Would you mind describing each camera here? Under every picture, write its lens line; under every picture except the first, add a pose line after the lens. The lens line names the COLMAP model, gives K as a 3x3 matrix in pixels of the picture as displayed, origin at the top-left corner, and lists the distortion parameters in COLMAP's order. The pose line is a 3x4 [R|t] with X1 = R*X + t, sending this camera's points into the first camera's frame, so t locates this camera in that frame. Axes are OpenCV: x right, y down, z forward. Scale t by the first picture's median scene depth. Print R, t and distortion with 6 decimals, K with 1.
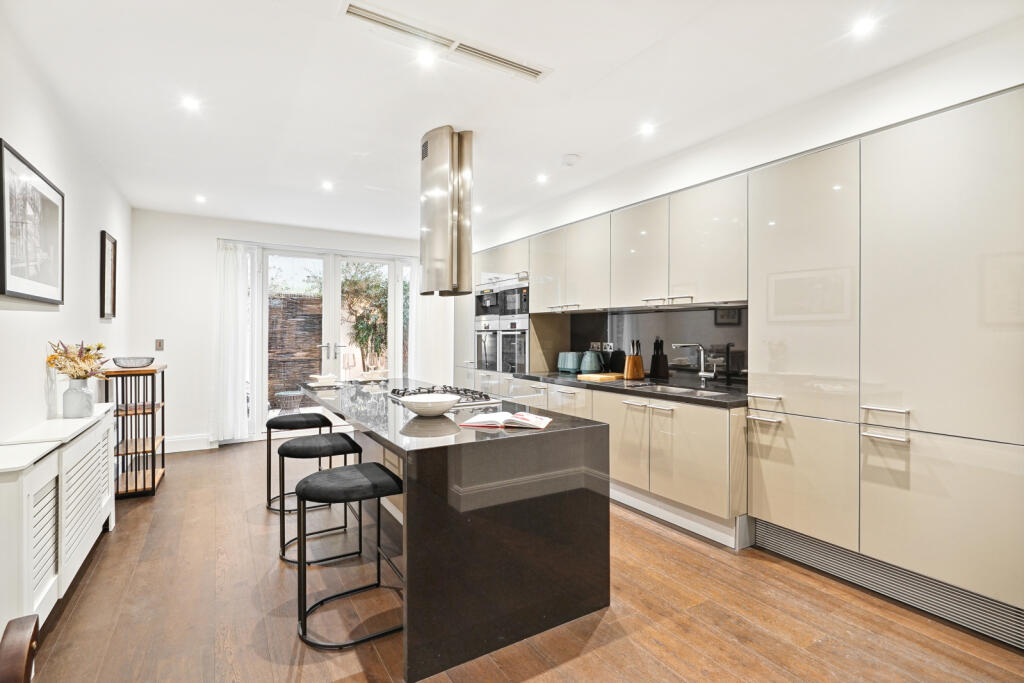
lens RADIAL K [[489.7, 0, 516.5], [0, 489.7, 340.3], [0, 0, 1]] dist [-0.002639, -0.000606]
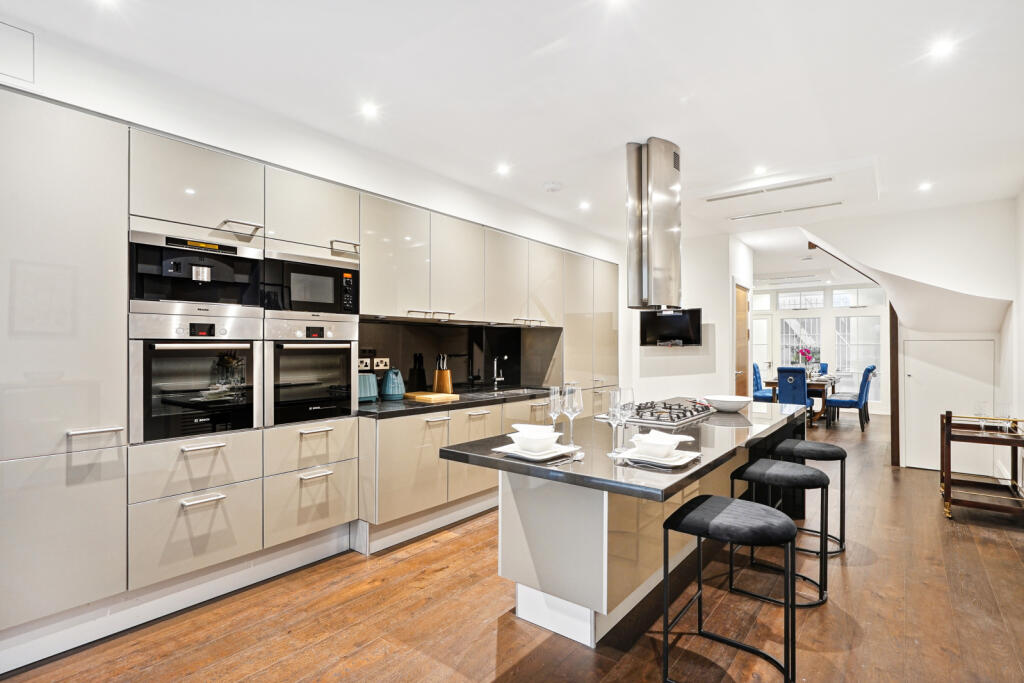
lens RADIAL K [[489.7, 0, 516.5], [0, 489.7, 340.3], [0, 0, 1]] dist [-0.002639, -0.000606]
pose [[-0.331350, 0.005129, 0.943494, -0.615732], [0.002635, 0.999986, -0.004511, -0.018803], [-0.943504, 0.000992, -0.331359, 1.007450]]
